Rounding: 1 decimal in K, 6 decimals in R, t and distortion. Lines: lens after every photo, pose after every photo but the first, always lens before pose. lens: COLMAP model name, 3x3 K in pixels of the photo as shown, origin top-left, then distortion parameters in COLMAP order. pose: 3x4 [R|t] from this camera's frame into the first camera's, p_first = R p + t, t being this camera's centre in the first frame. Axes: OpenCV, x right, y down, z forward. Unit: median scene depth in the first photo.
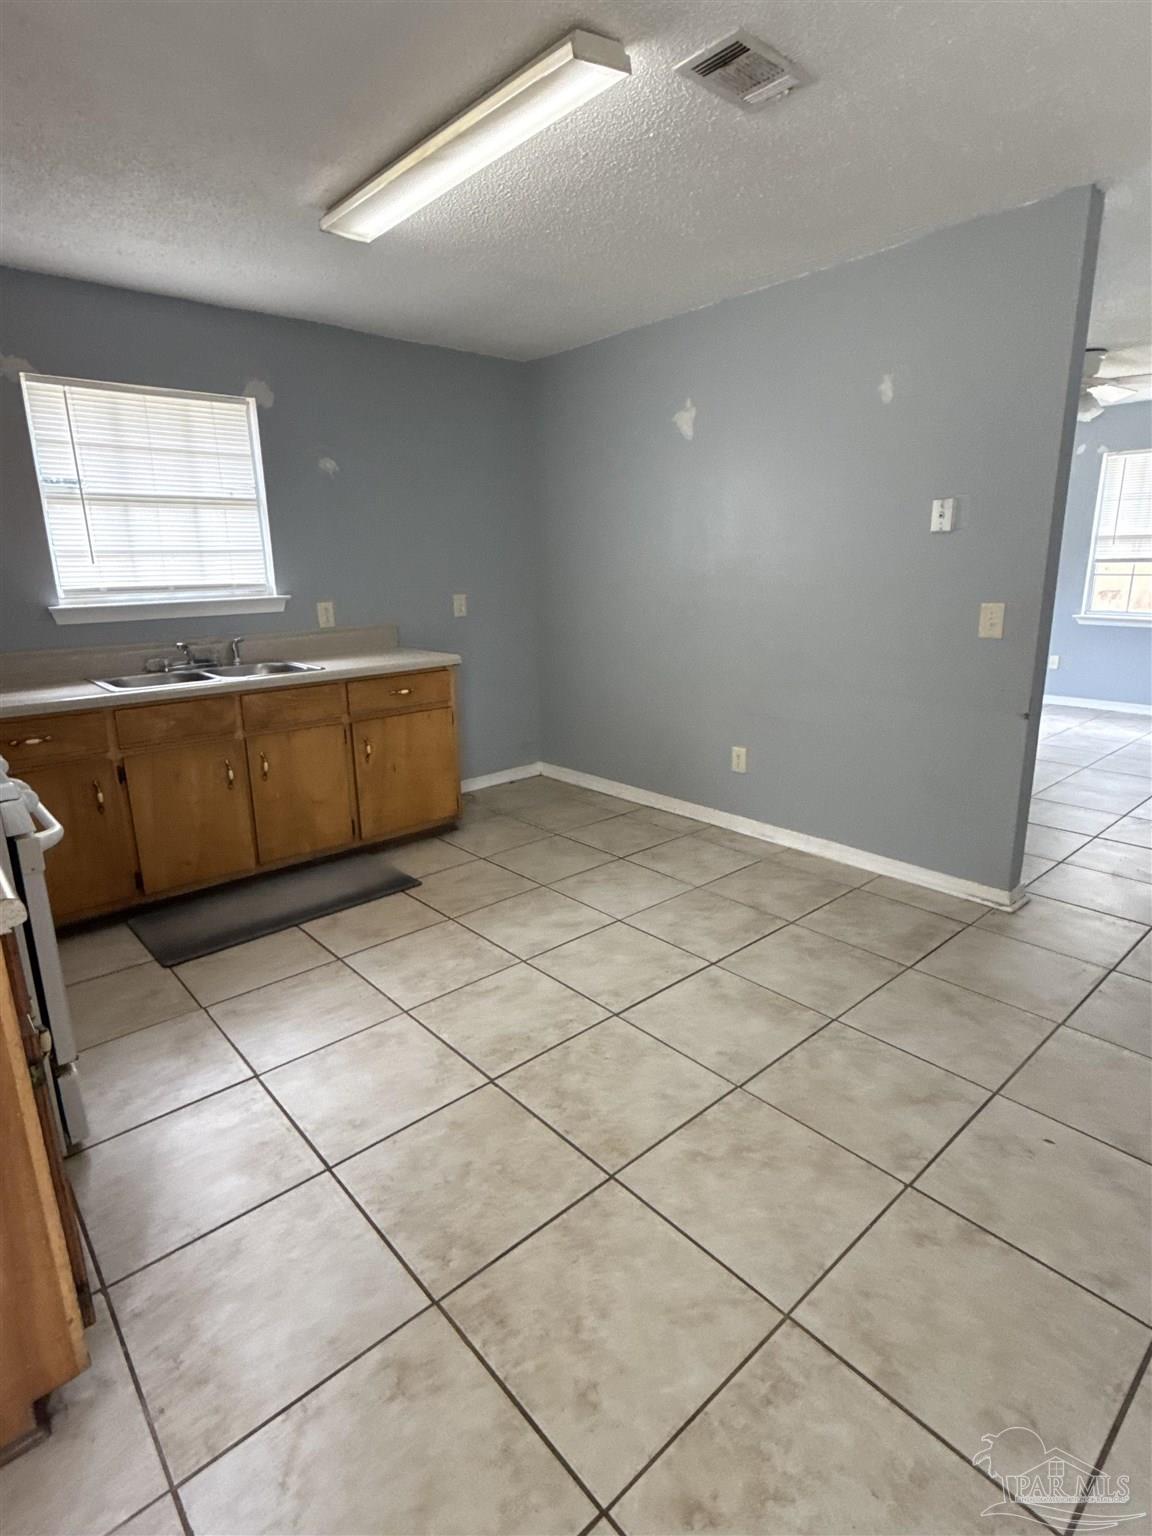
lens RADIAL K [[799.5, 0, 576.6], [0, 799.5, 764.4], [0, 0, 1]] dist [0.002158, 0.000754]
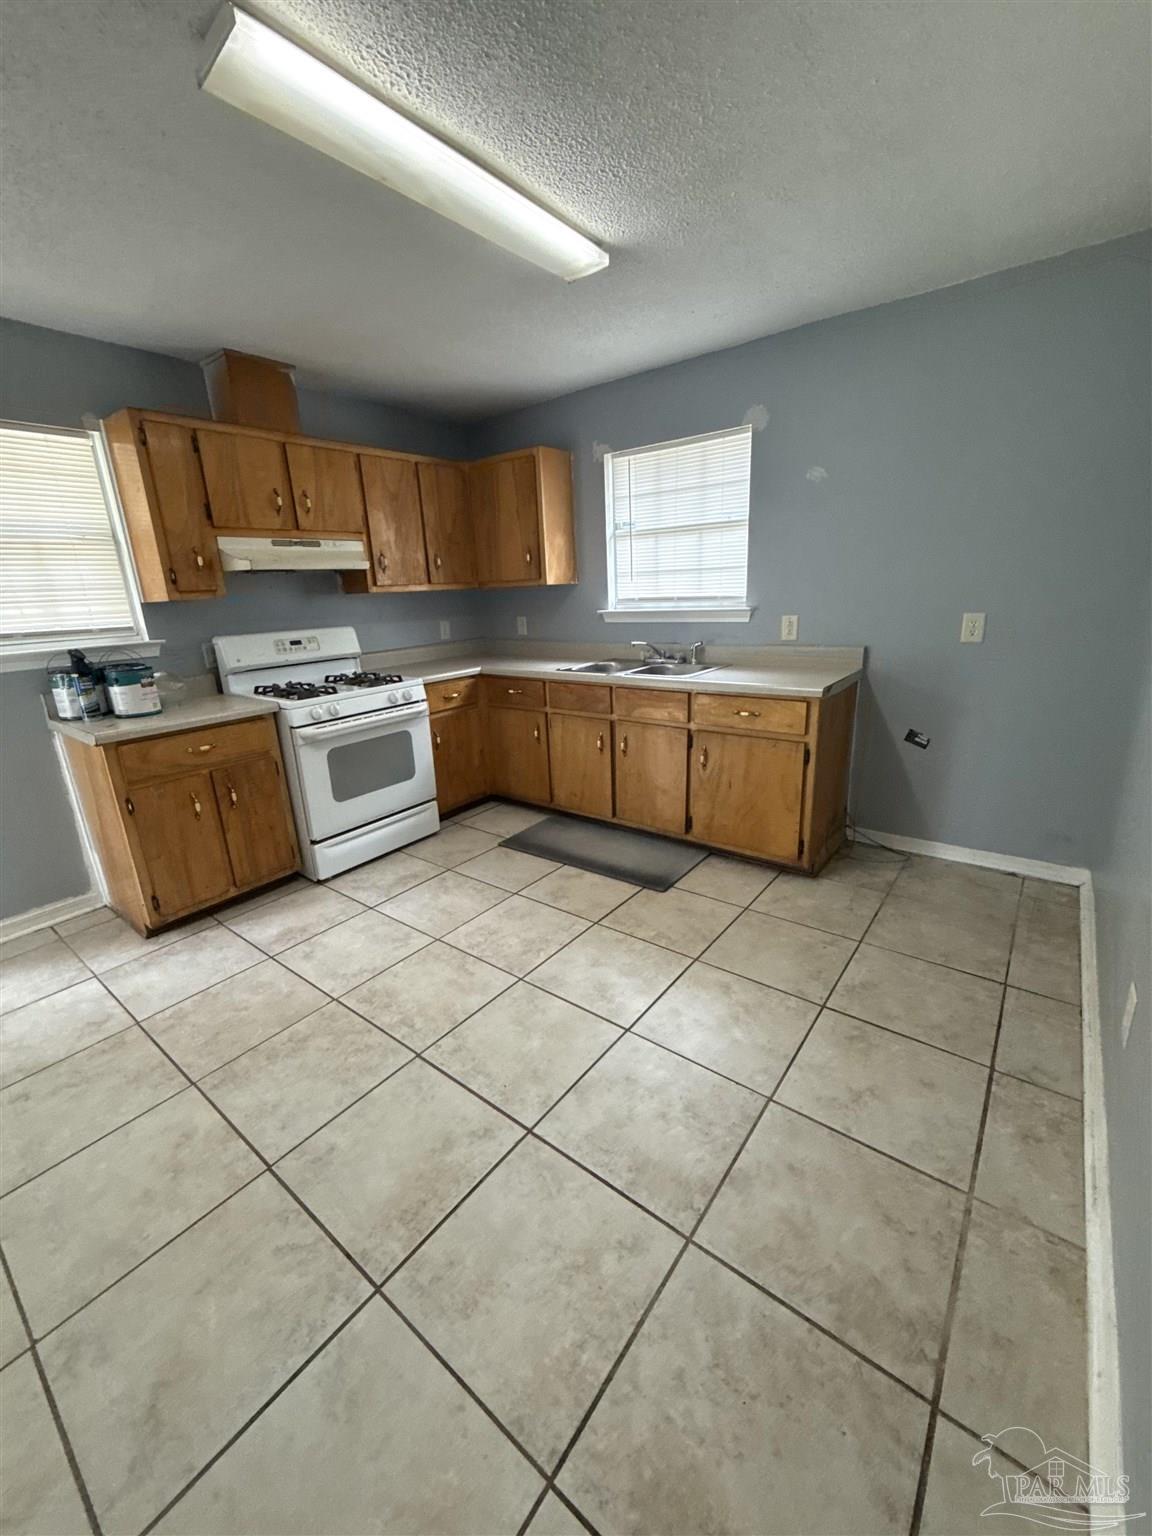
lens RADIAL K [[615.6, 0, 575.4], [0, 615.6, 766.0], [0, 0, 1]] dist [0.003743, -0.000212]
pose [[0.178397, 0.288000, -0.940867, 0.551025], [-0.205754, 0.945985, 0.250553, -0.206035], [0.962206, 0.148889, 0.228018, 0.746949]]
